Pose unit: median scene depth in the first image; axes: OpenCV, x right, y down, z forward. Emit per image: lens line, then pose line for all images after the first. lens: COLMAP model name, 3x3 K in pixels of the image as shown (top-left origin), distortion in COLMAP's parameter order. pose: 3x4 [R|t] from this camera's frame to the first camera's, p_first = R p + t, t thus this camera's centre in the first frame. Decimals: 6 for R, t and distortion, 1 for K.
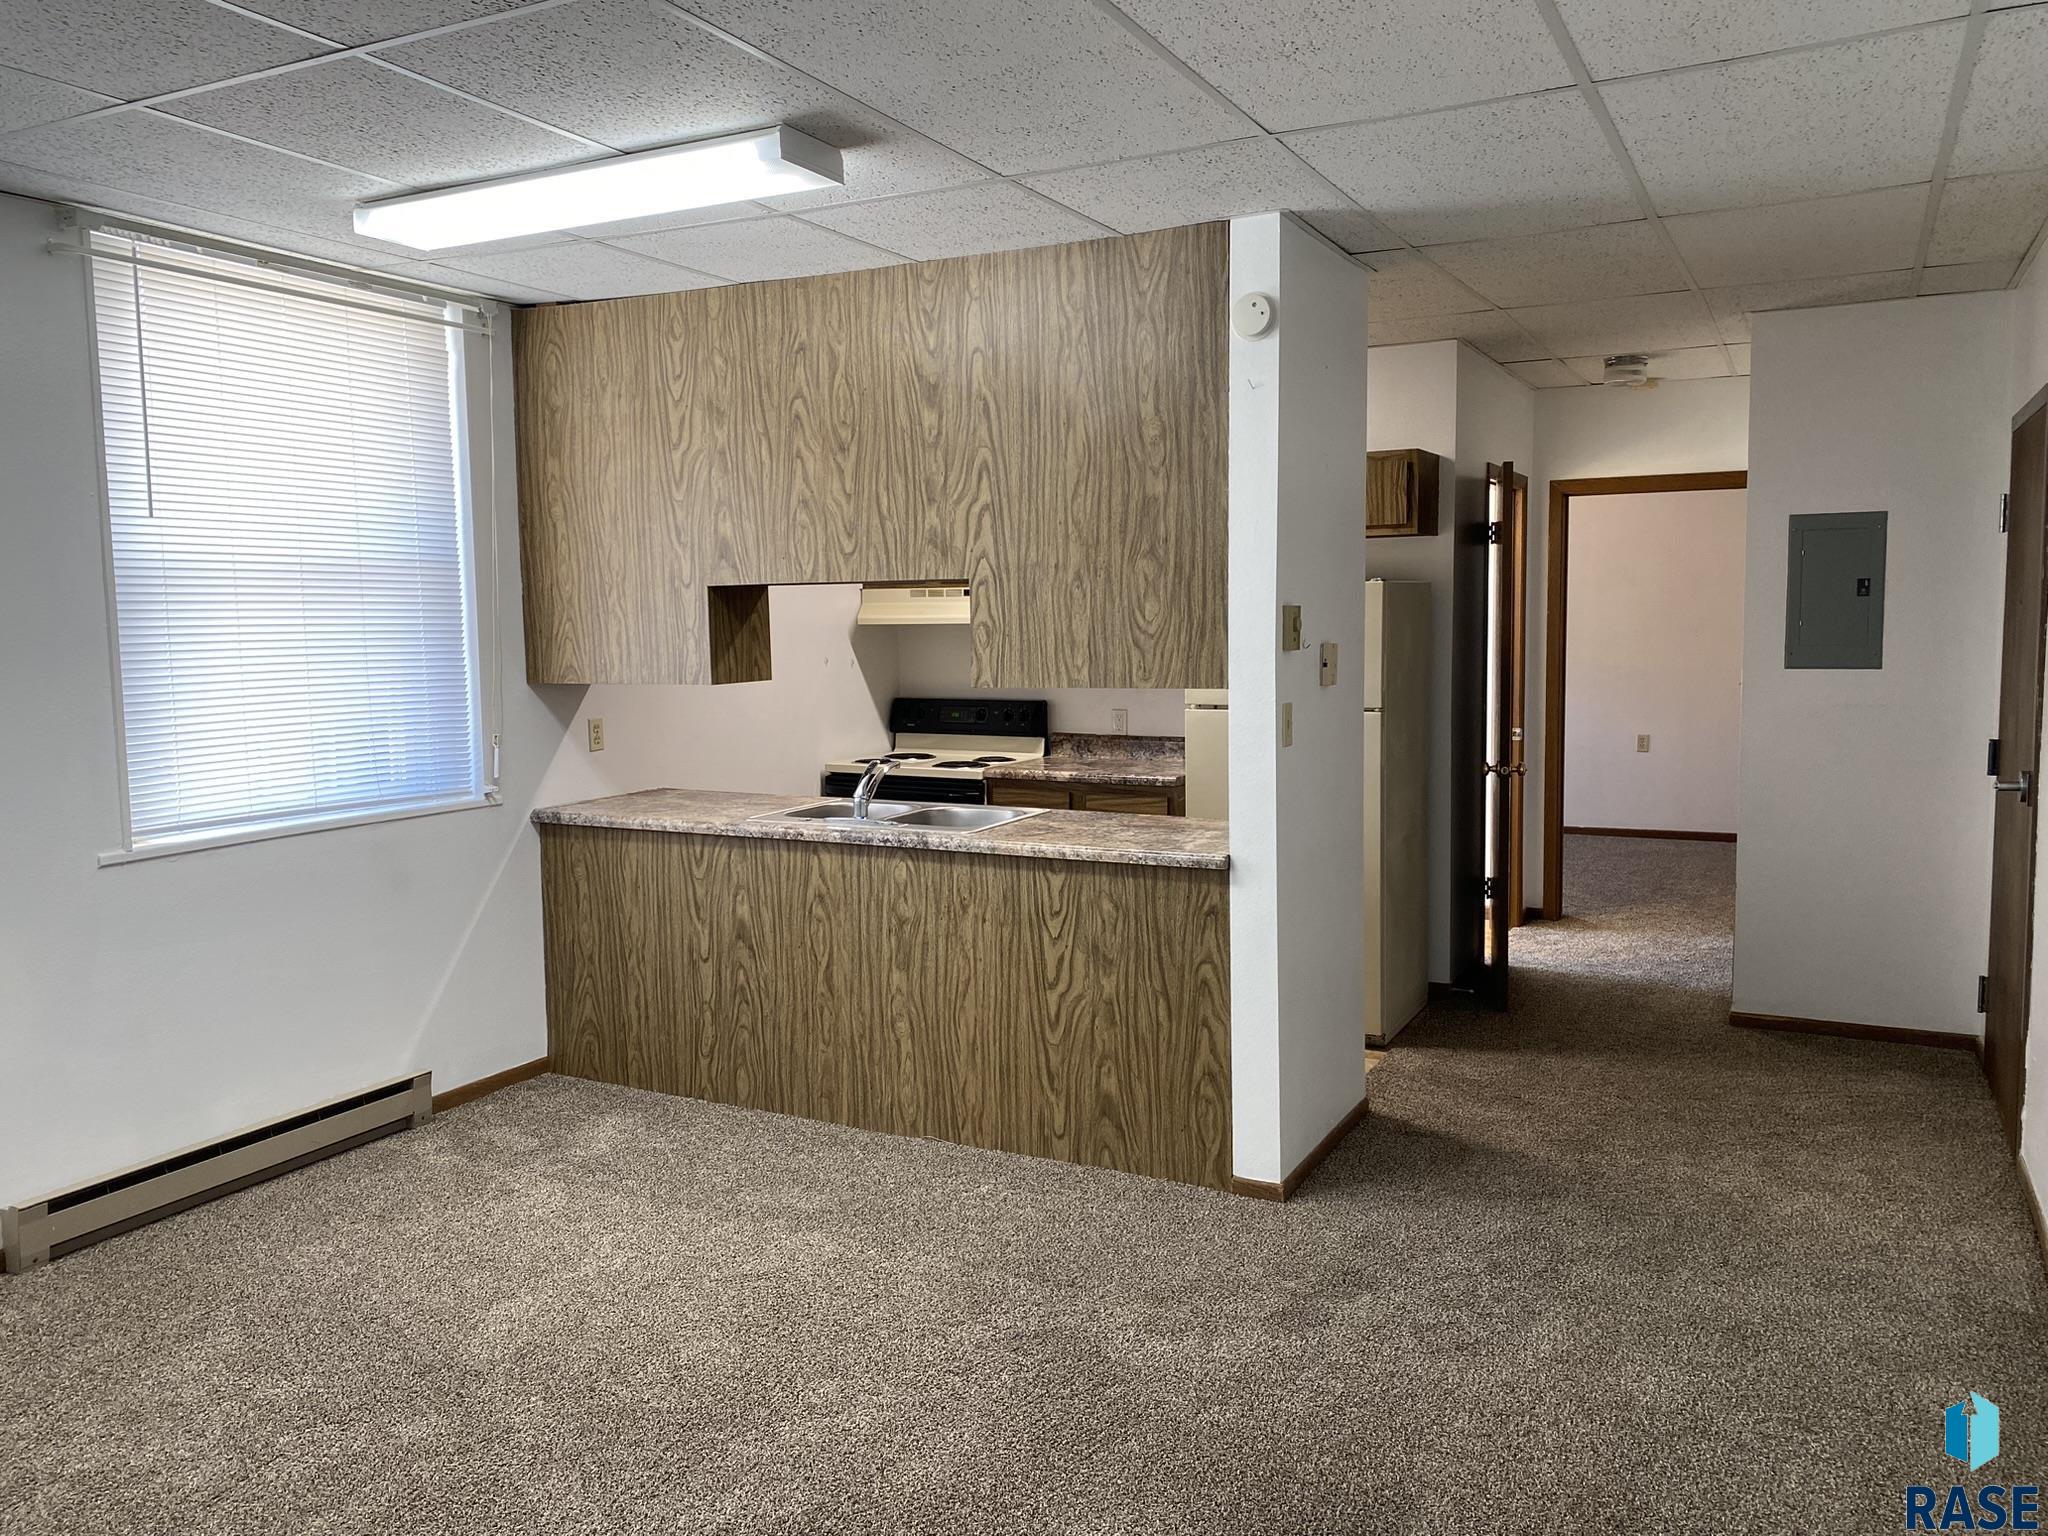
lens RADIAL K [[1561.0, 0, 983.9], [0, 1561.0, 745.5], [0, 0, 1]] dist [0.062473, -0.060476]
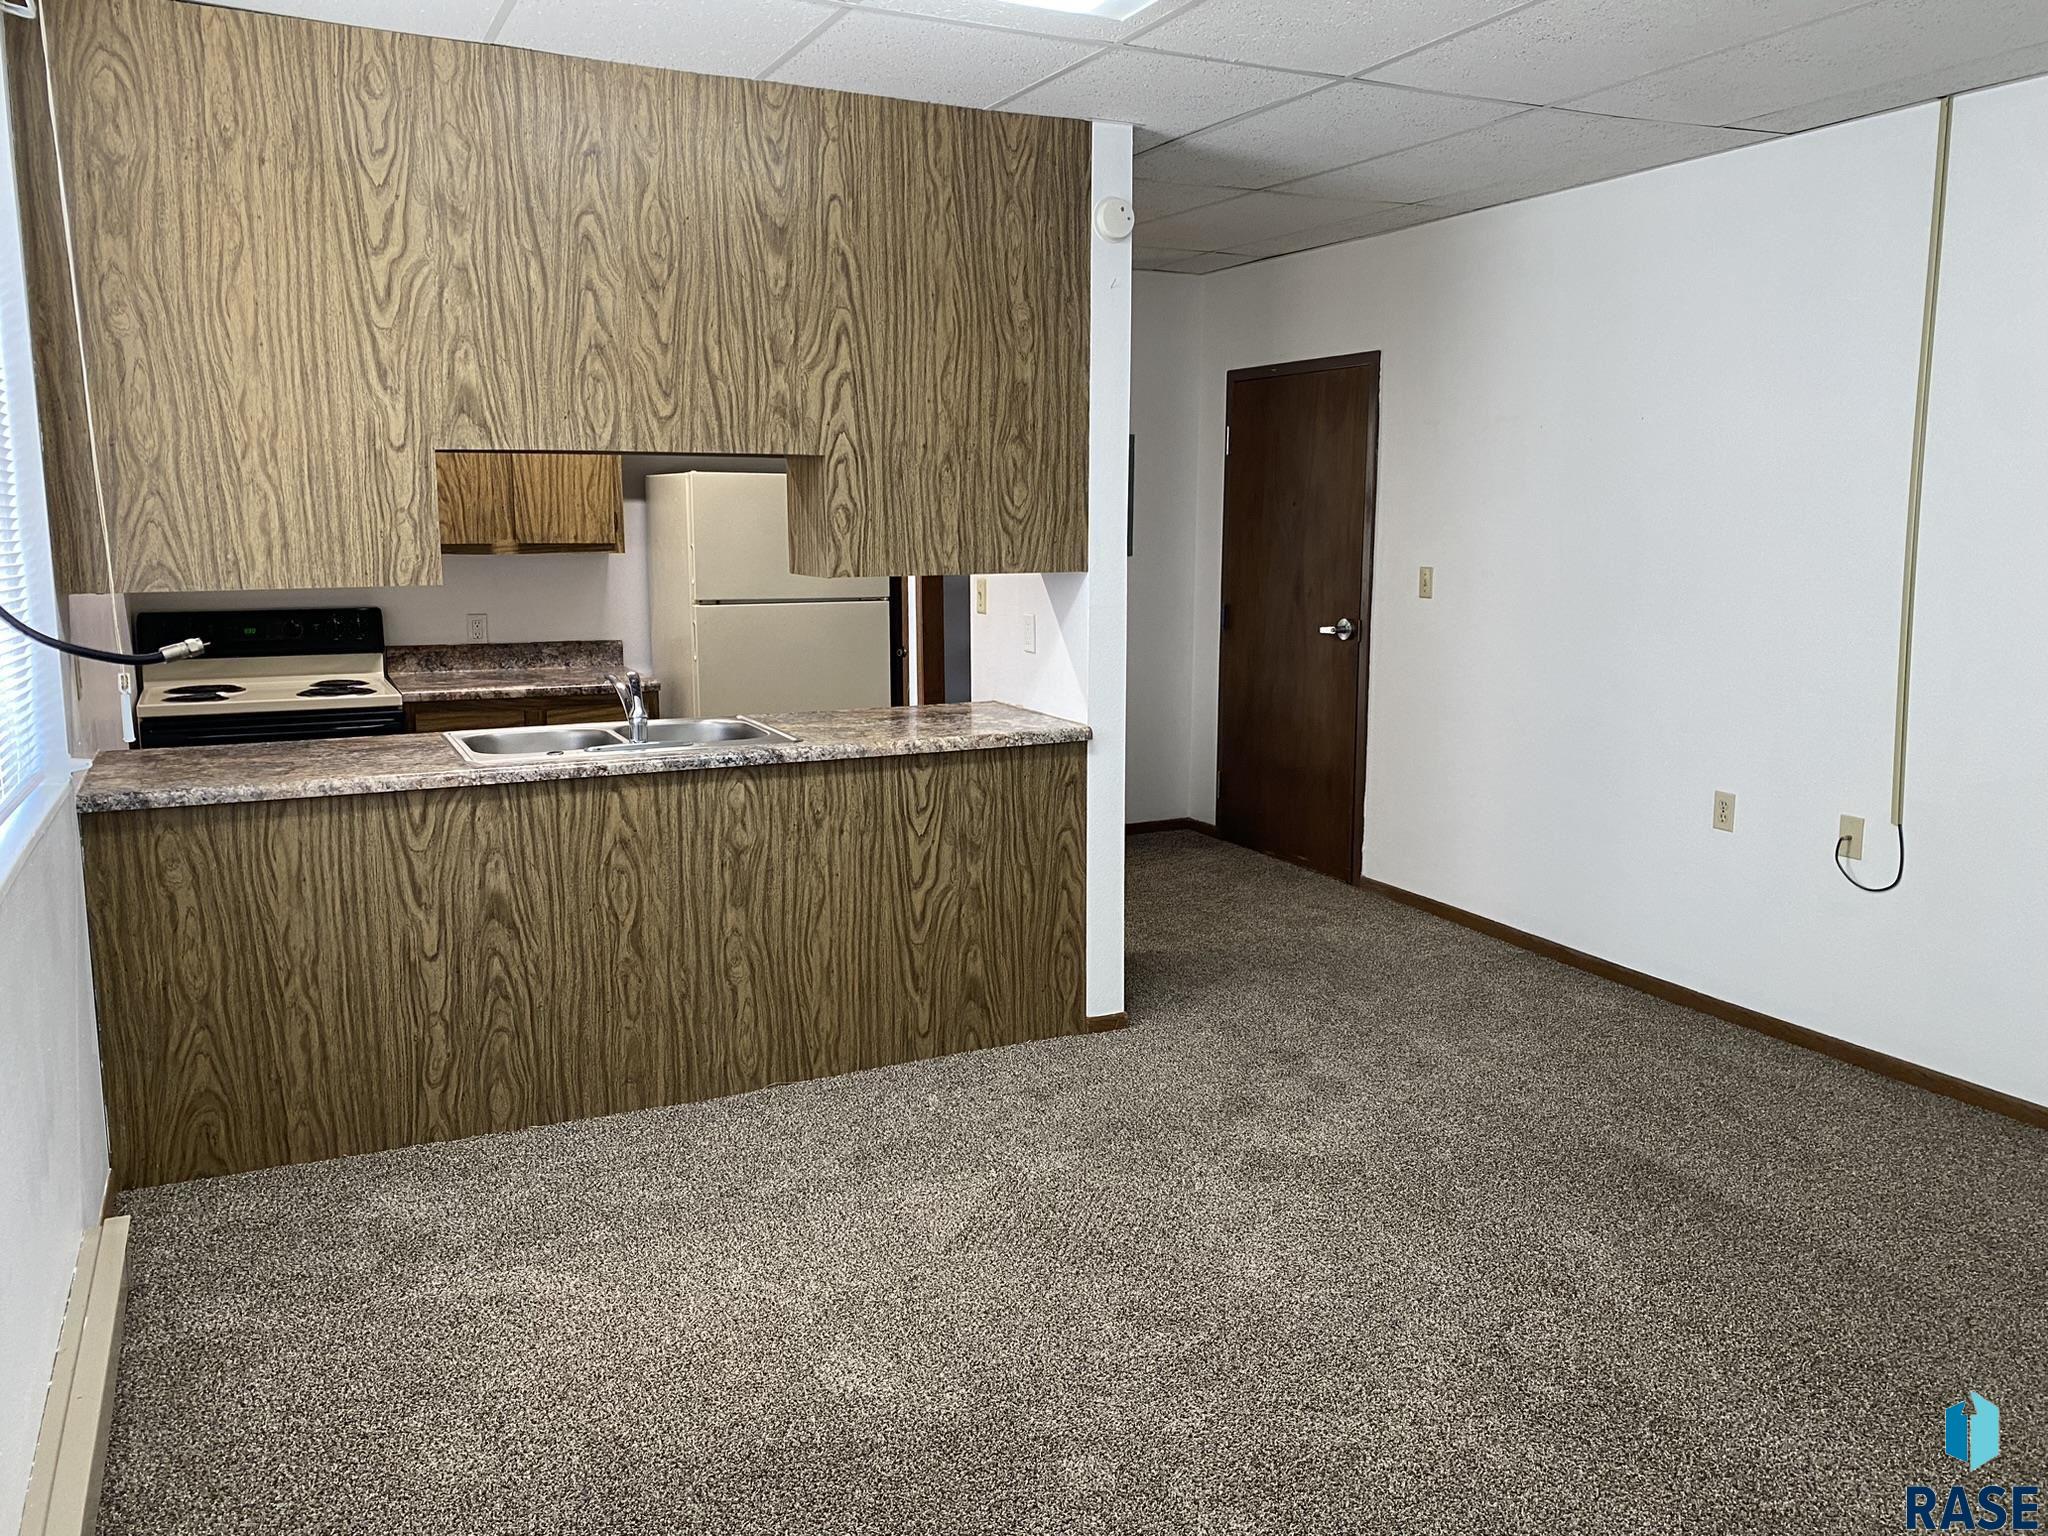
lens RADIAL K [[1561.0, 0, 1068.7], [0, 1561.0, 739.7], [0, 0, 1]] dist [0.062473, -0.060476]
pose [[0.584102, -0.106540, 0.804658, -0.645028], [0.063127, 0.994308, 0.085826, -0.012258], [-0.809222, 0.000665, 0.587503, 0.341784]]
